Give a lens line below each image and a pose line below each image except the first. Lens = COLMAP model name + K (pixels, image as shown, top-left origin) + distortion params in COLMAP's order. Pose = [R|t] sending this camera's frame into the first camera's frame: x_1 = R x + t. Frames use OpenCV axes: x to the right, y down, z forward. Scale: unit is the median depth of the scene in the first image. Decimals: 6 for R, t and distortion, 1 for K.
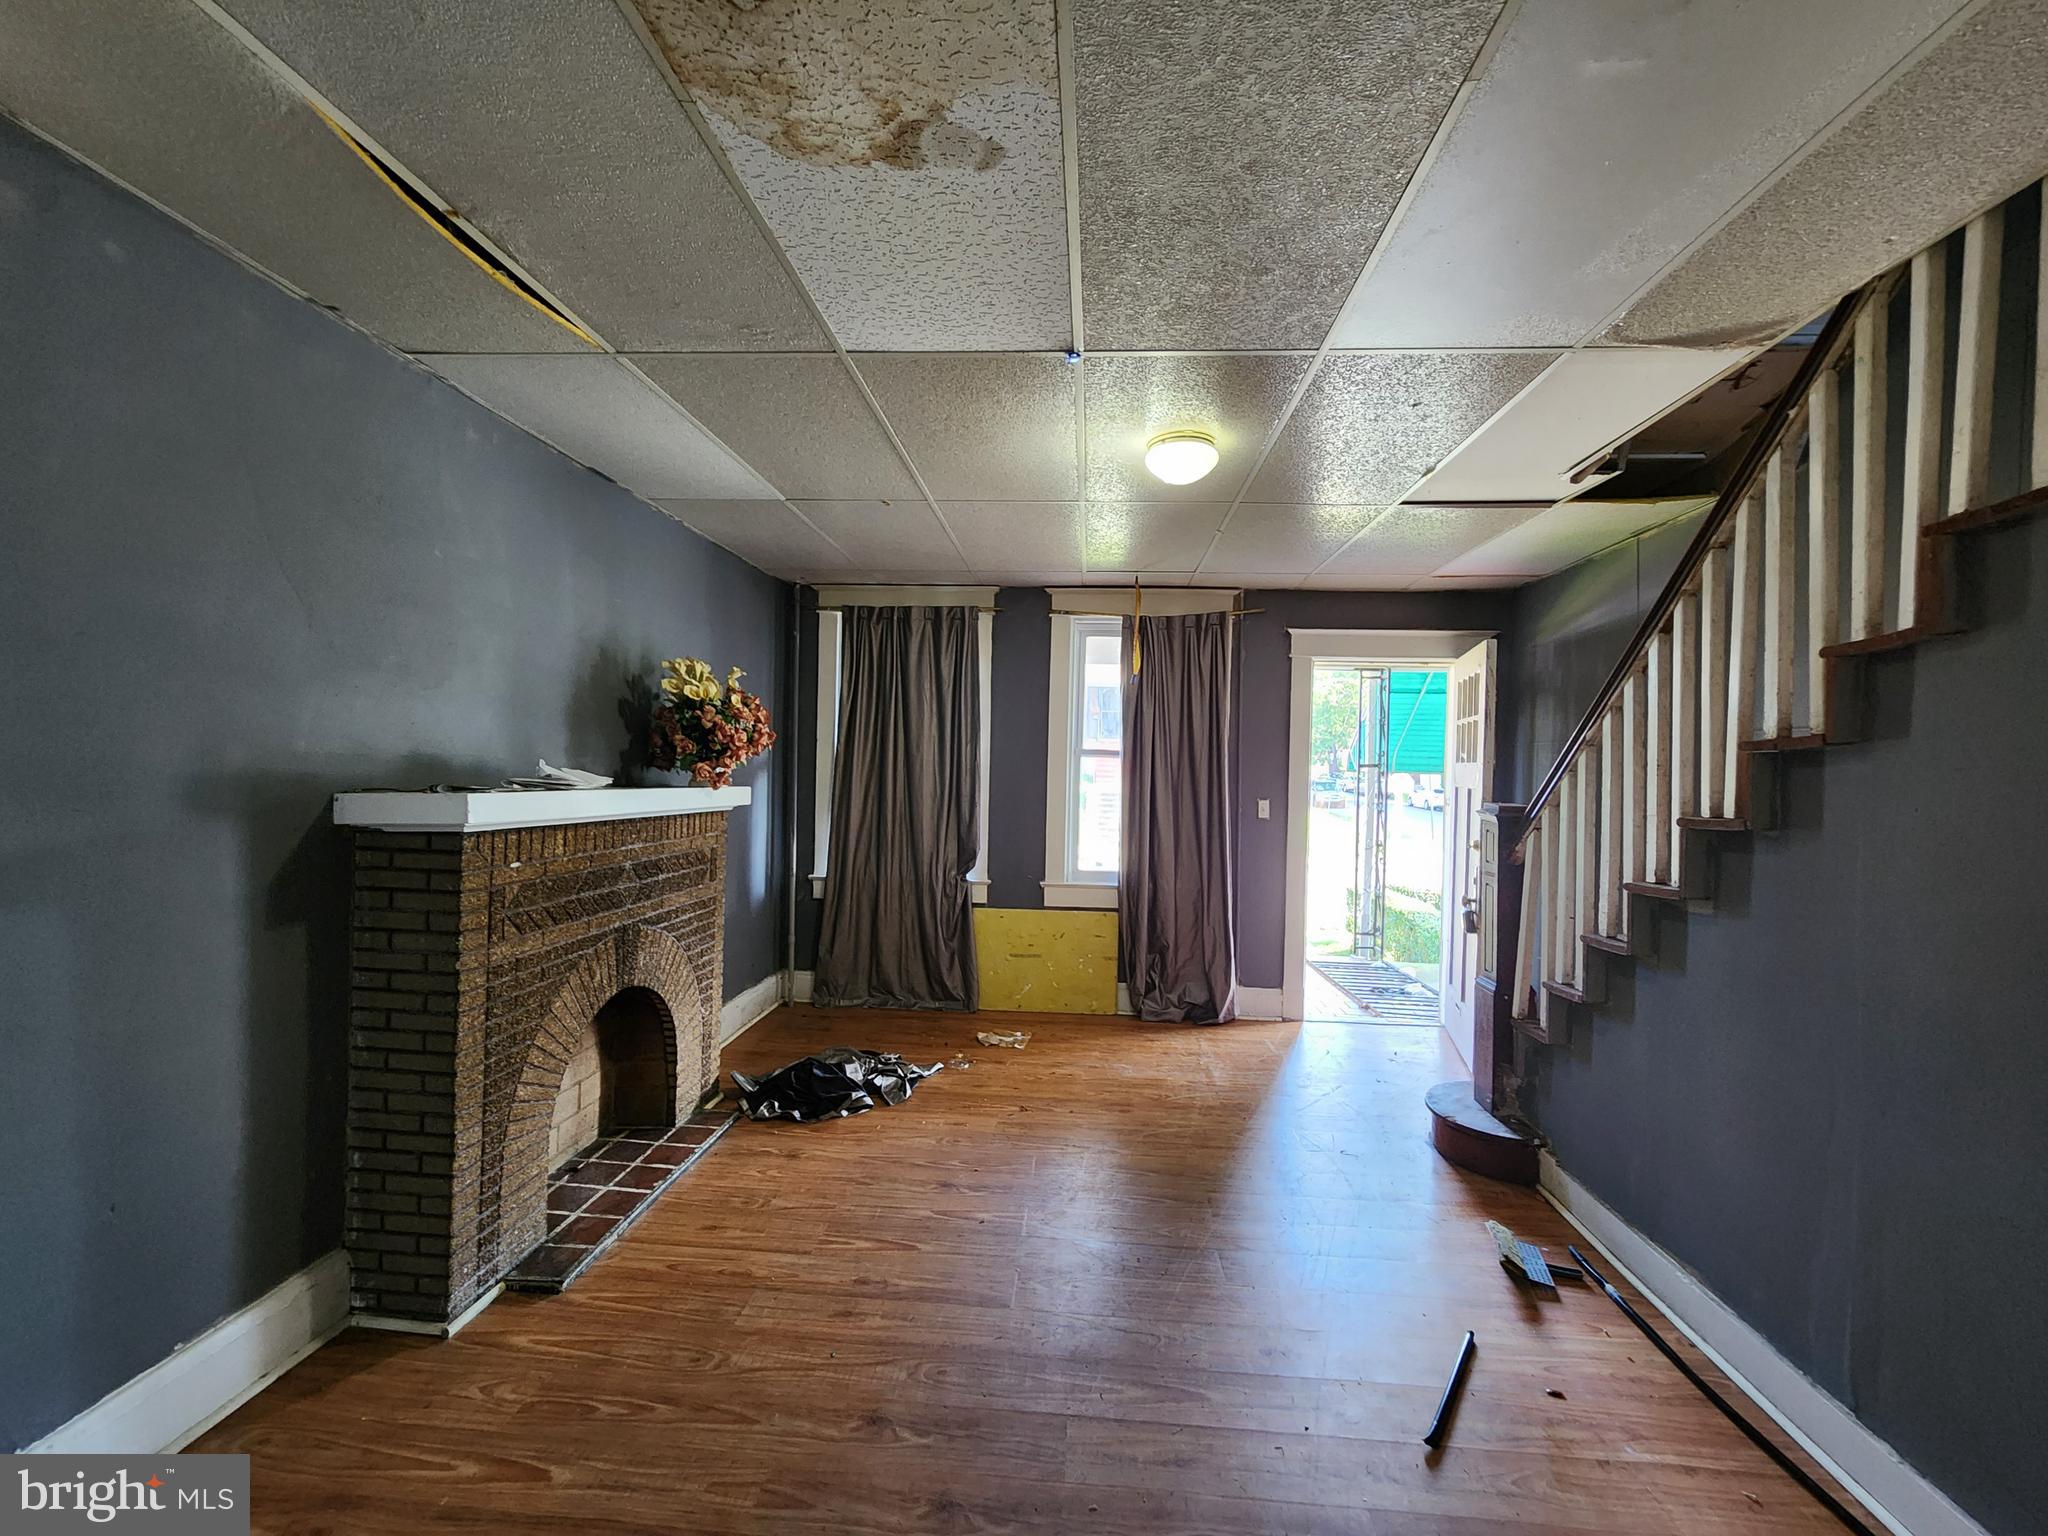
lens RADIAL K [[827.4, 0, 1033.0], [0, 827.4, 767.8], [0, 0, 1]] dist [0.004312, 0.000074]
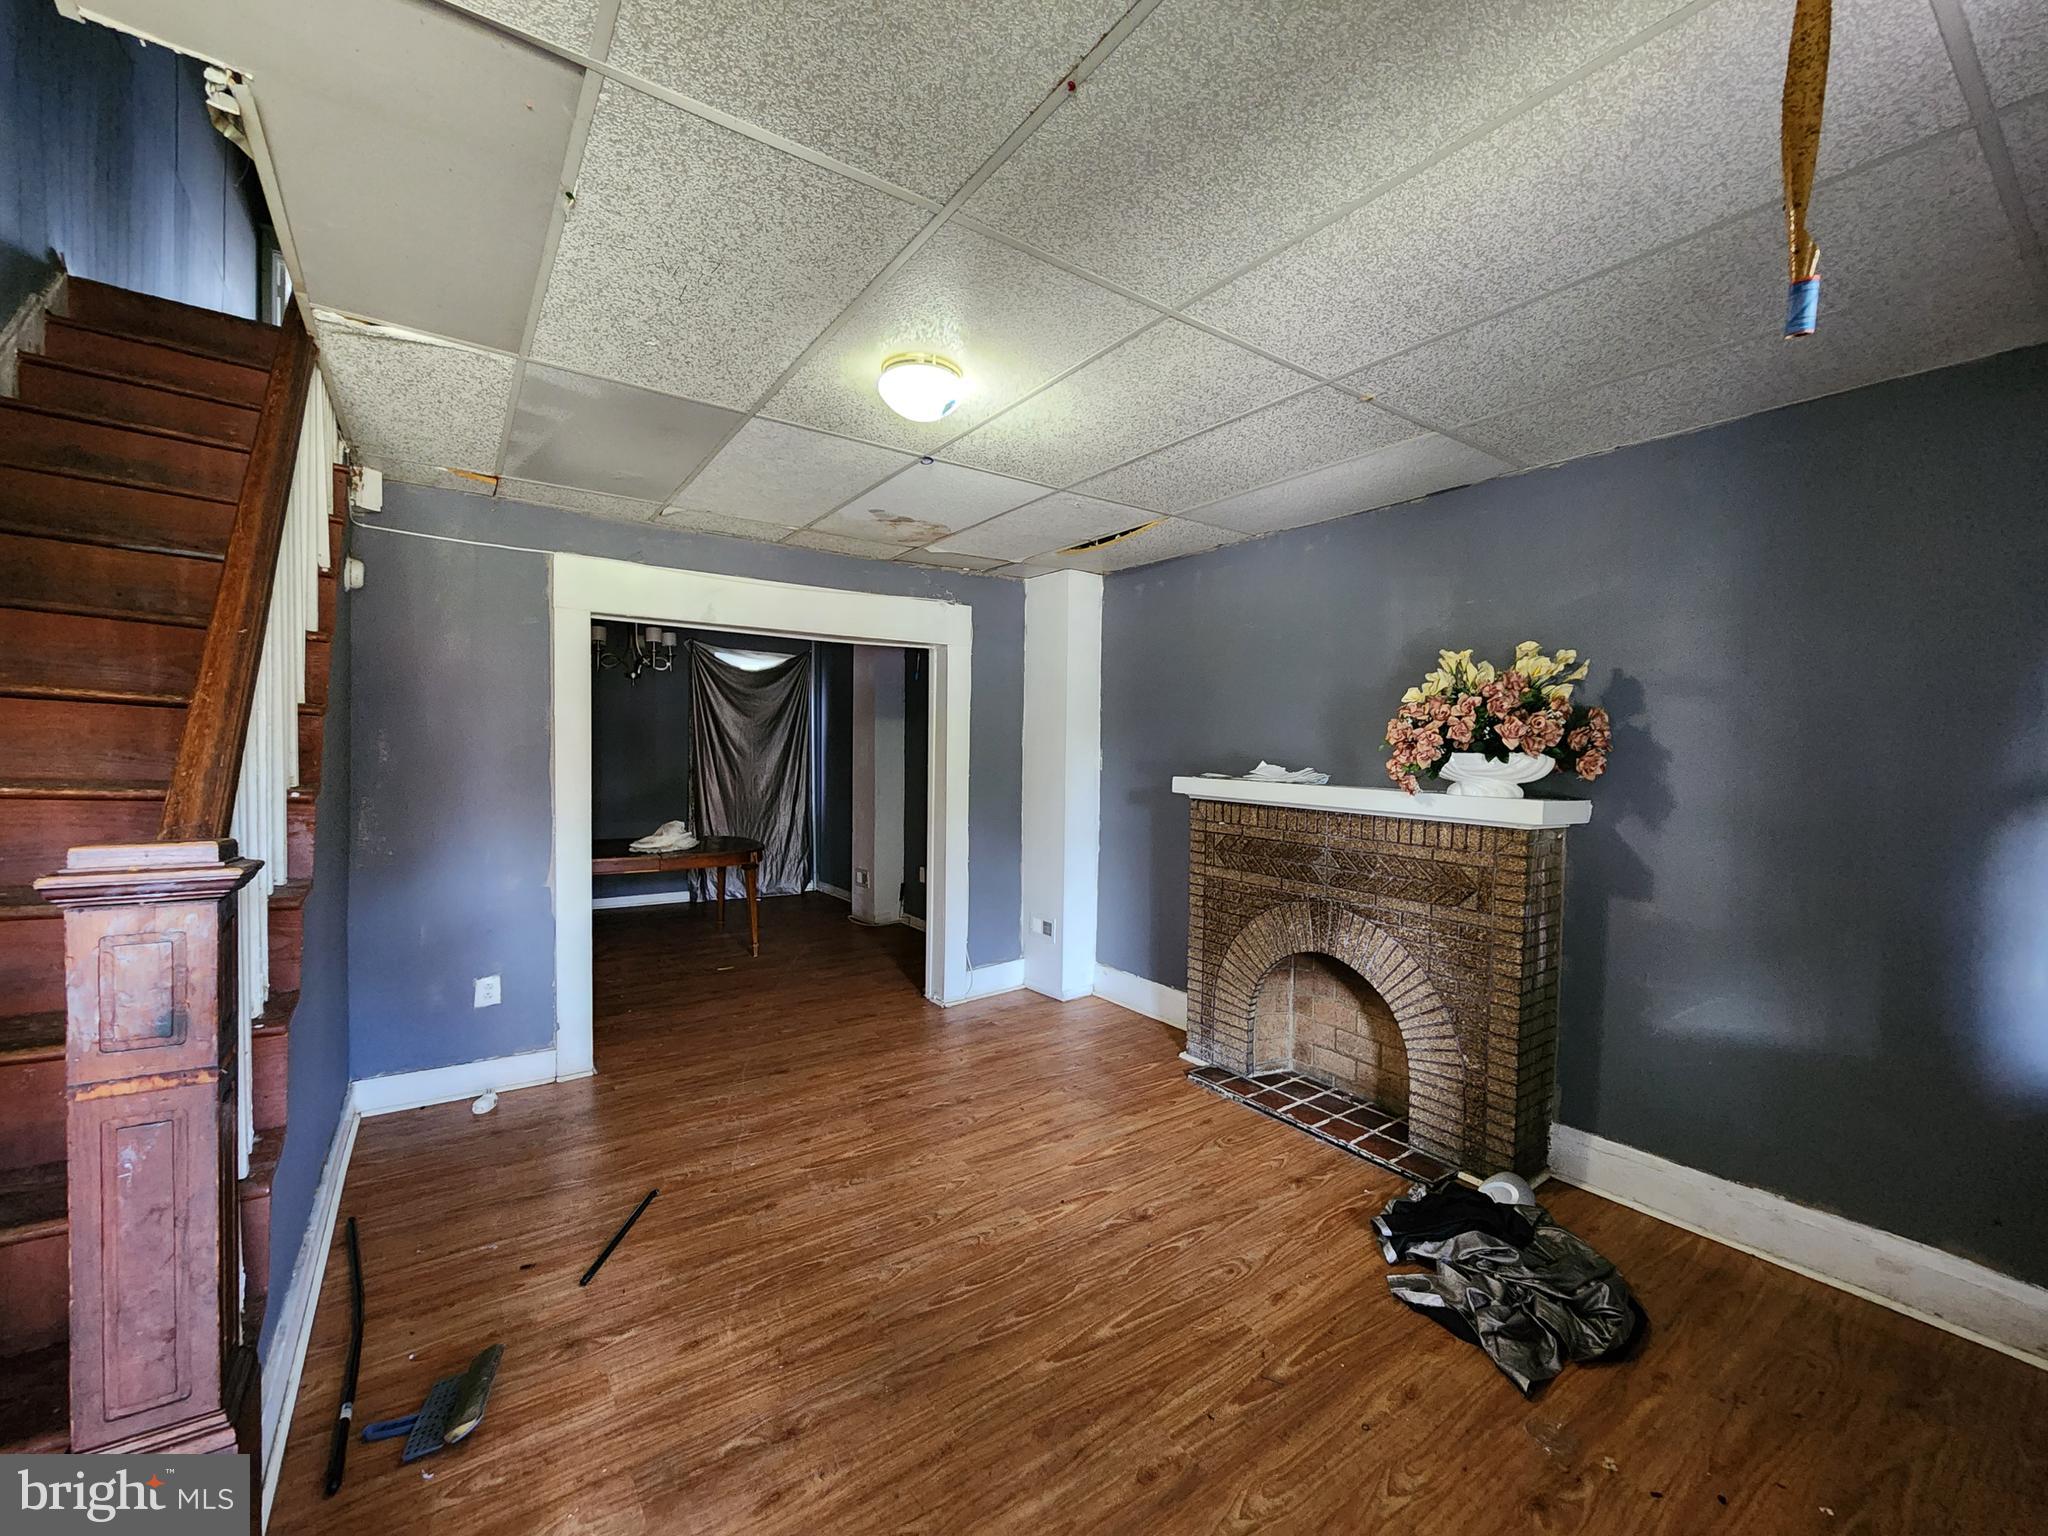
lens RADIAL K [[827.4, 0, 1035.4], [0, 827.4, 773.8], [0, 0, 1]] dist [0.004312, 0.000074]
pose [[-0.767653, -0.014129, -0.640710, 0.675233], [-0.029350, 0.999483, 0.013124, 0.006244], [0.640194, 0.028879, -0.767670, 1.878988]]
